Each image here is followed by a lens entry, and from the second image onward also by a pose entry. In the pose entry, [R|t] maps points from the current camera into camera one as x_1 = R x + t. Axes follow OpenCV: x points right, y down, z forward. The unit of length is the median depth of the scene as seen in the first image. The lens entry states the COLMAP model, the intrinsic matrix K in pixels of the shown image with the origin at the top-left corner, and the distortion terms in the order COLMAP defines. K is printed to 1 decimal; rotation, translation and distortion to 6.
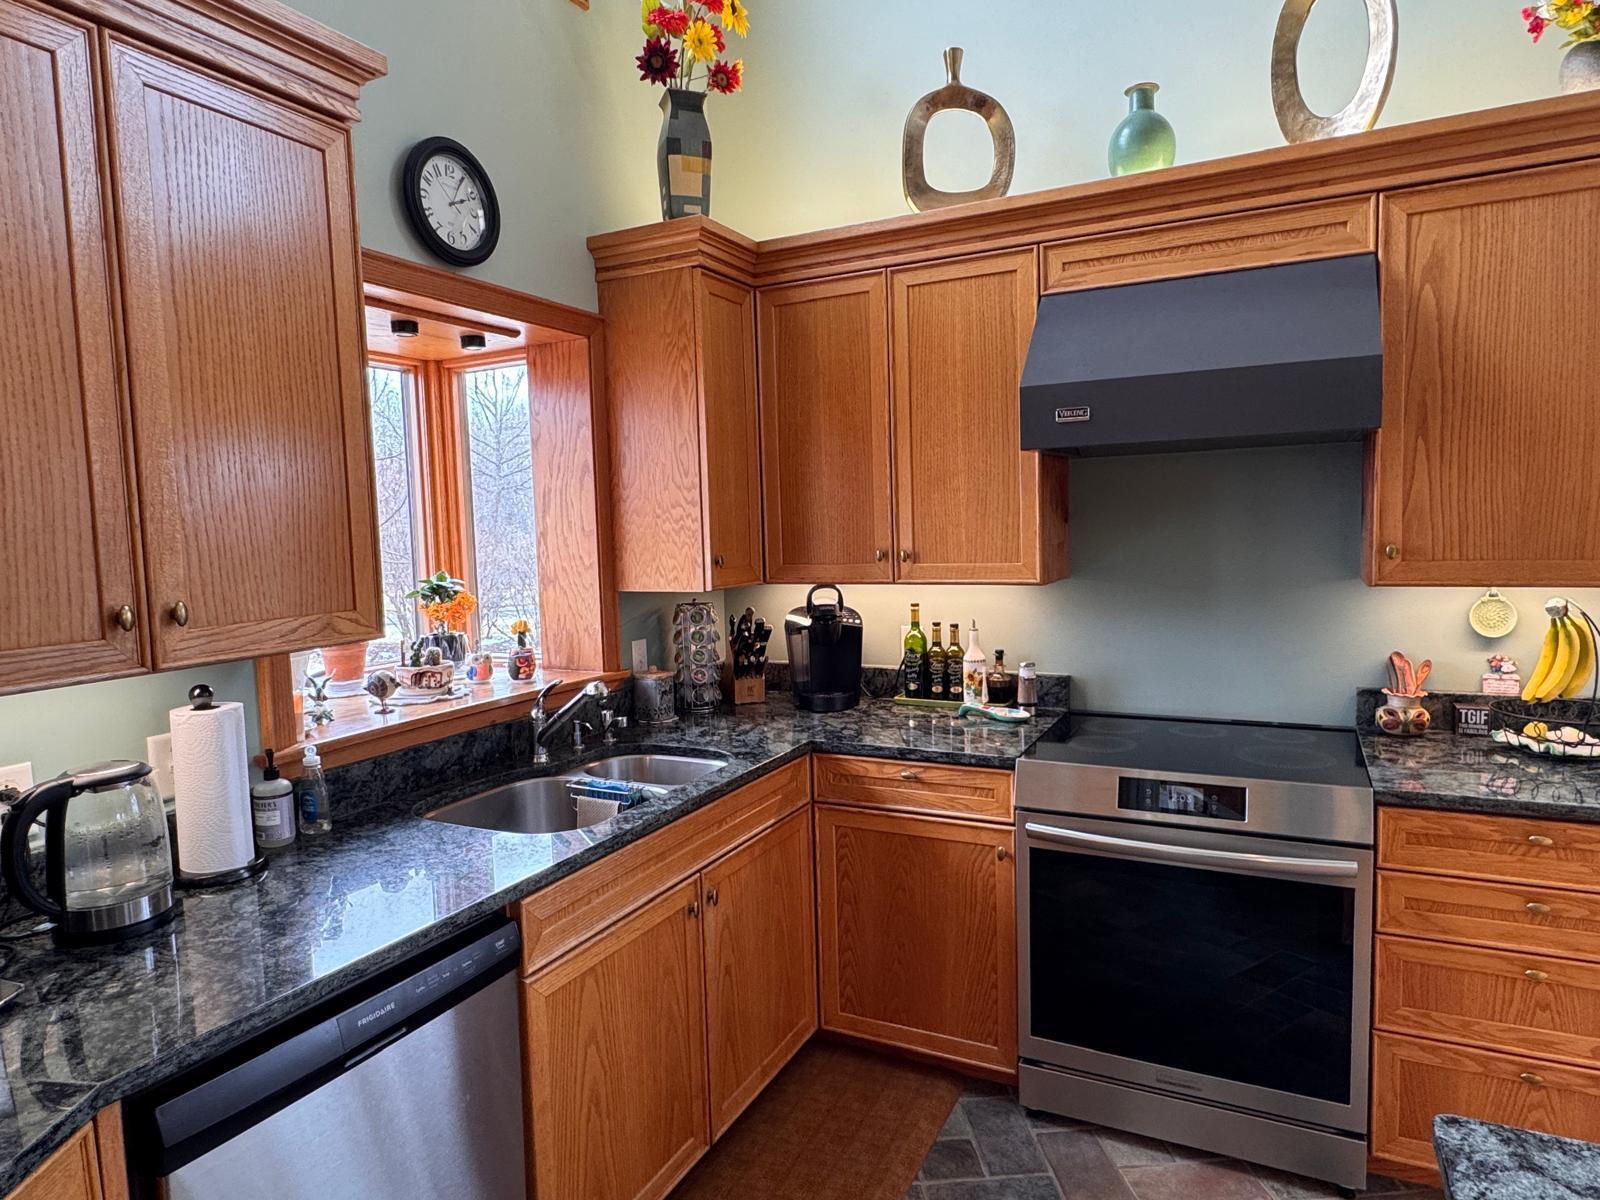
lens RADIAL K [[970.2, 0, 792.8], [0, 970.2, 599.8], [0, 0, 1]] dist [-0.005145, -0.001744]
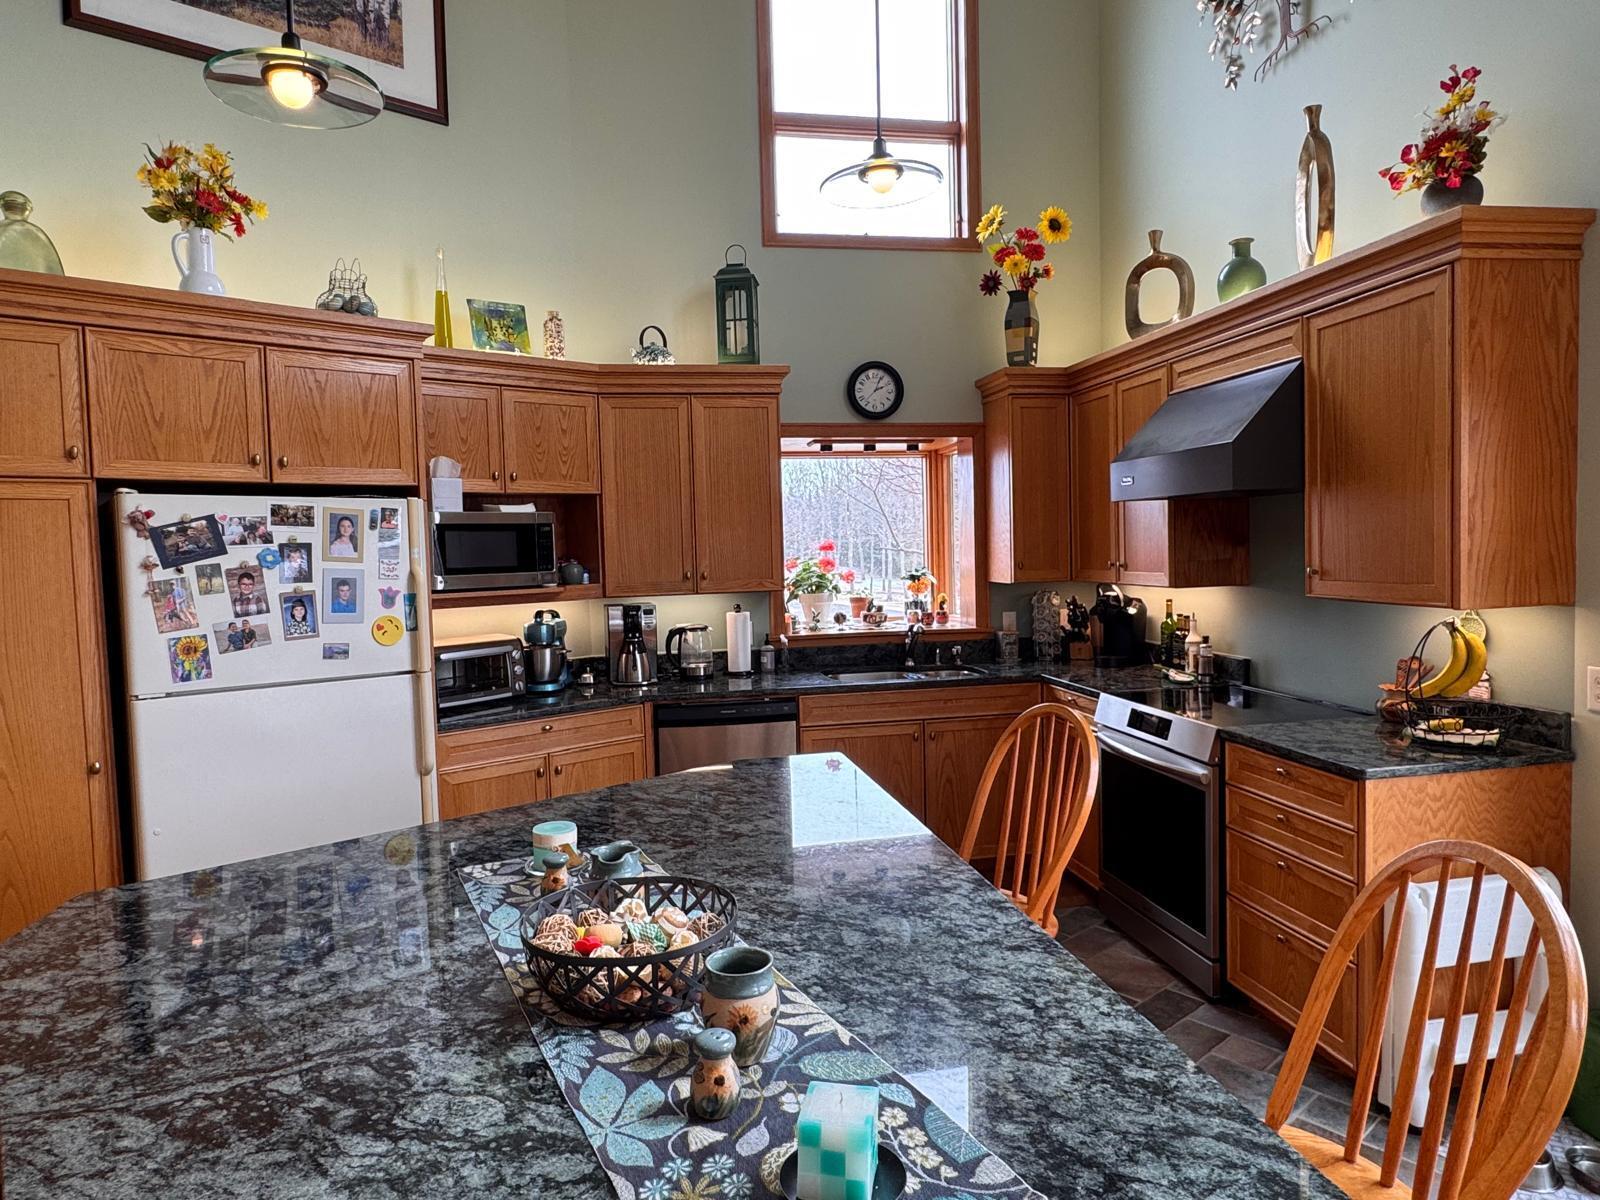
lens RADIAL K [[970.2, 0, 791.9], [0, 970.2, 594.8], [0, 0, 1]] dist [-0.005145, -0.001744]
pose [[0.606427, 0.056243, -0.793148, 1.085861], [-0.055680, 0.998050, 0.028201, -0.015223], [0.793187, 0.027060, 0.608376, -0.360609]]
